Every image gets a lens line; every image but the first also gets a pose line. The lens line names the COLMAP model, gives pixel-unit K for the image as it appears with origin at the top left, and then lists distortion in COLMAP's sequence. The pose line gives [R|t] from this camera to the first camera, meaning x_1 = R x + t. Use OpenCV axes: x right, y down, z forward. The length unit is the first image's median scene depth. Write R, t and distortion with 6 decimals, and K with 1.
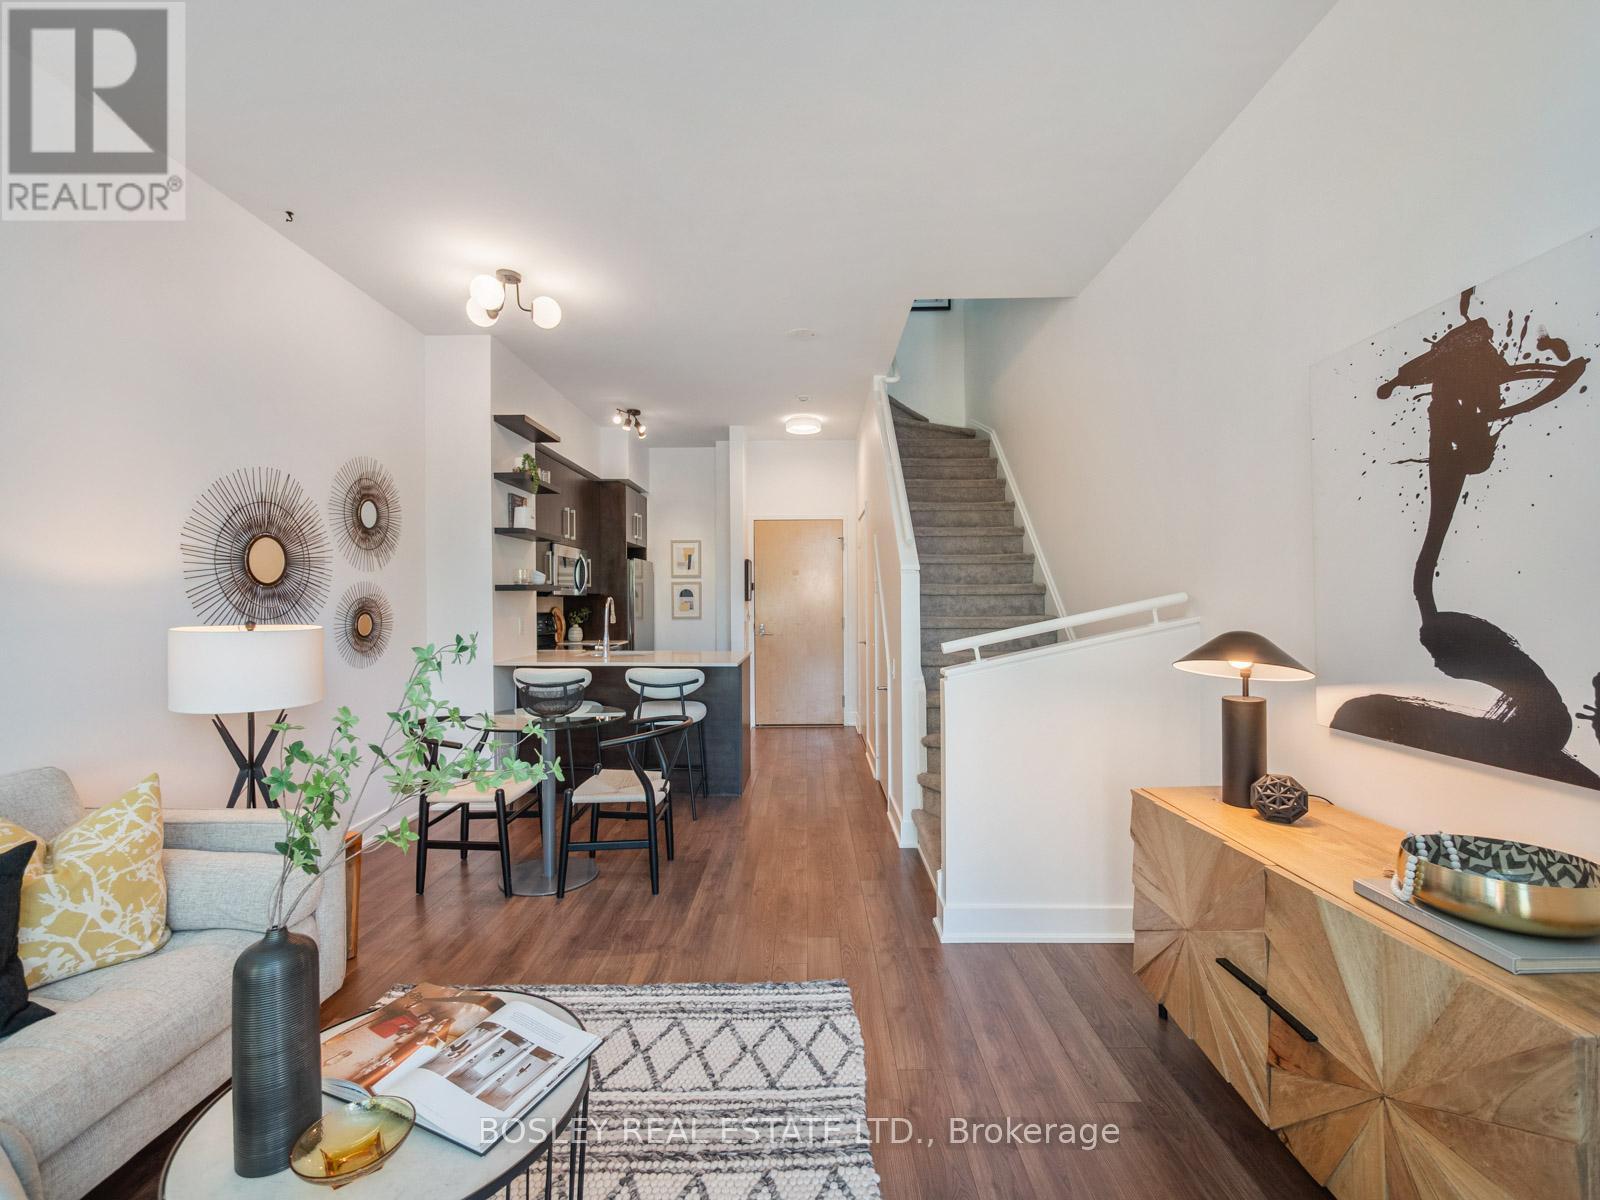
lens RADIAL K [[677.8, 0, 795.7], [0, 677.8, 606.7], [0, 0, 1]] dist [-0.008626, 0.001478]
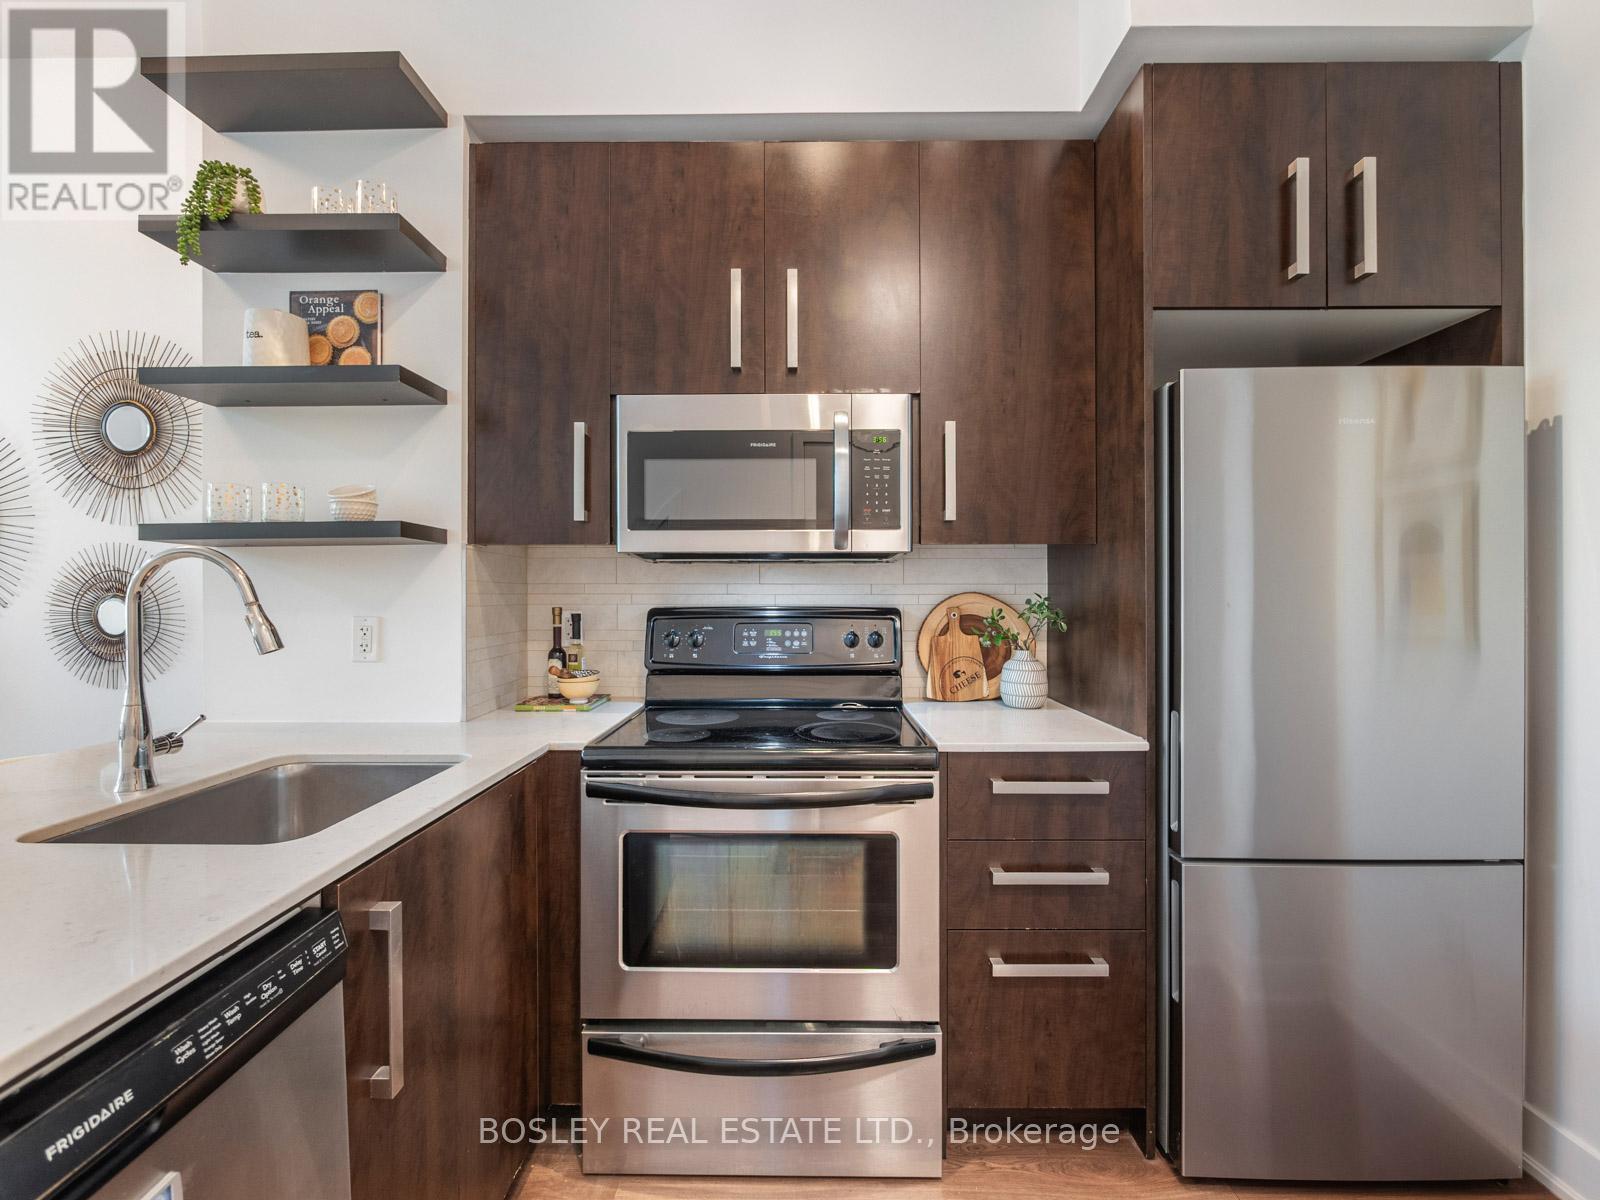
lens RADIAL K [[677.8, 0, 802.2], [0, 677.8, 594.0], [0, 0, 1]] dist [-0.008626, 0.001478]
pose [[0.012763, 0.002339, -0.999916, -0.039006], [-0.005787, 0.999981, 0.002265, 0.001963], [0.999902, 0.005758, 0.012776, 1.503749]]
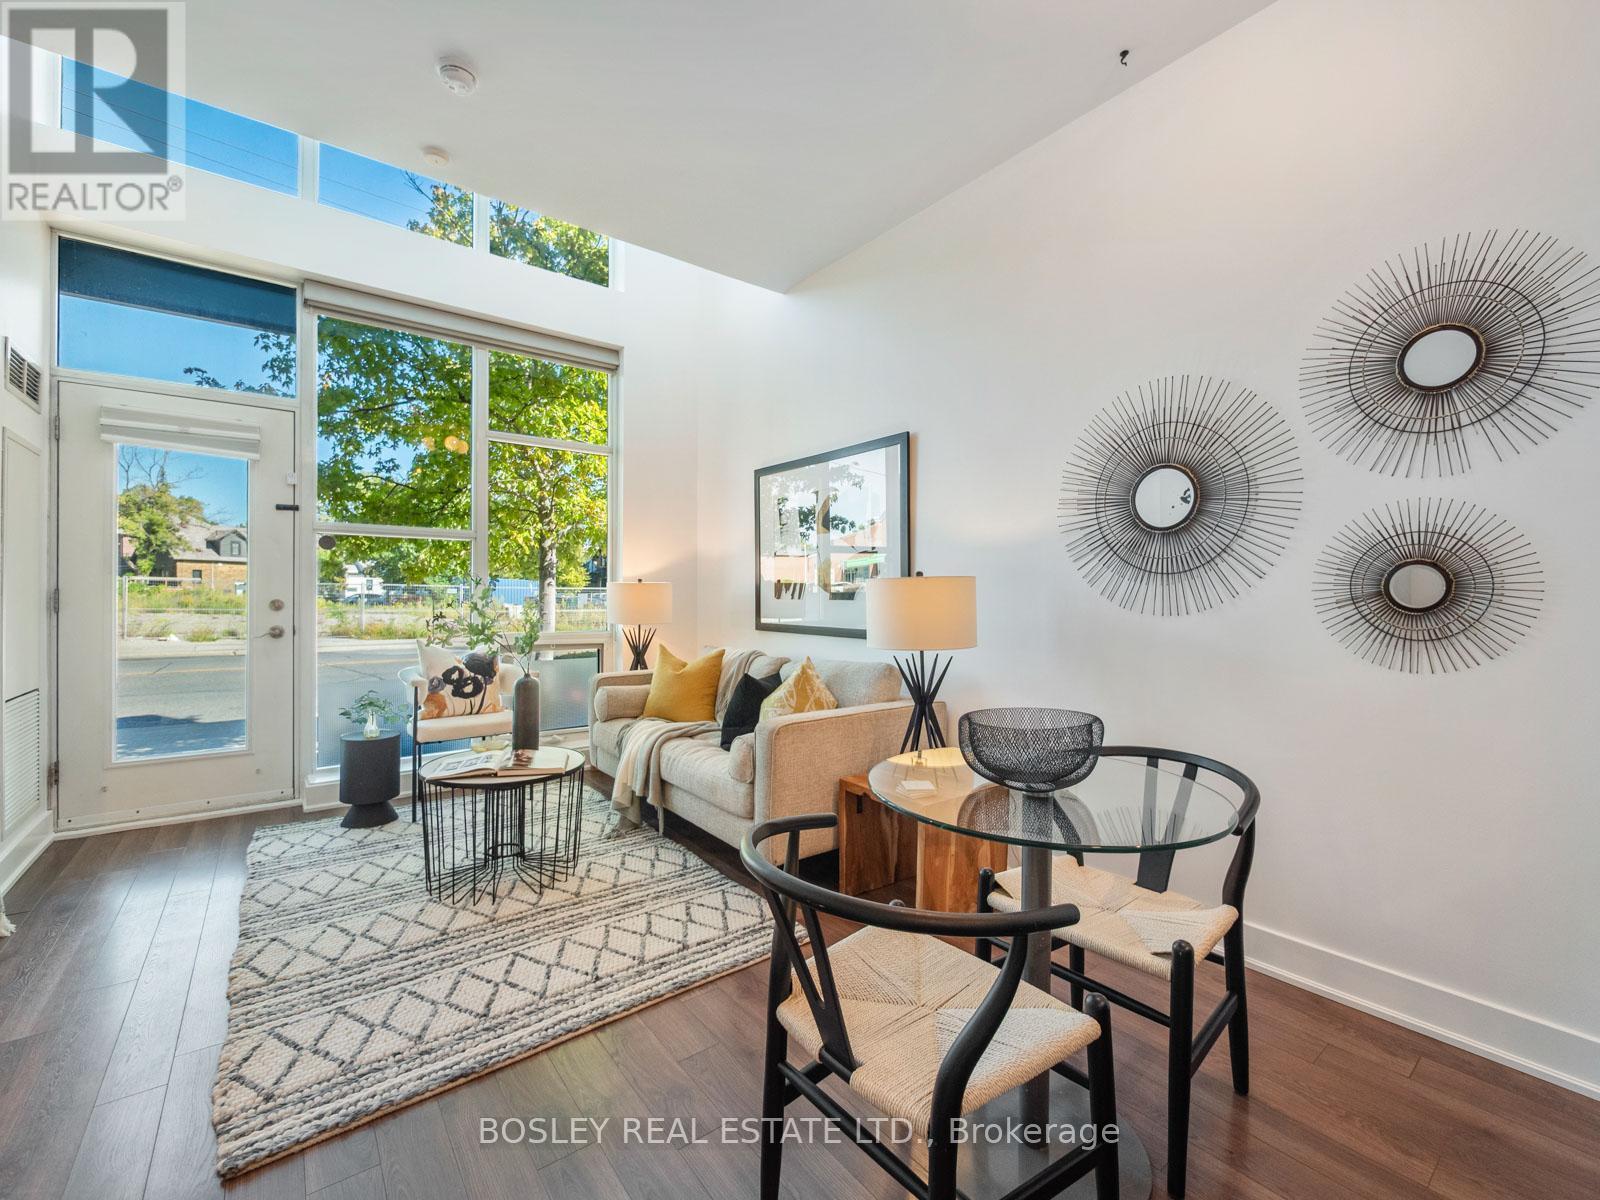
lens RADIAL K [[677.8, 0, 803.8], [0, 677.8, 598.9], [0, 0, 1]] dist [-0.008626, 0.001478]
pose [[-0.780607, 0.004582, -0.625005, 0.024737], [-0.006981, 0.999847, 0.016049, 0.029334], [0.624983, 0.016891, -0.780456, 1.043367]]
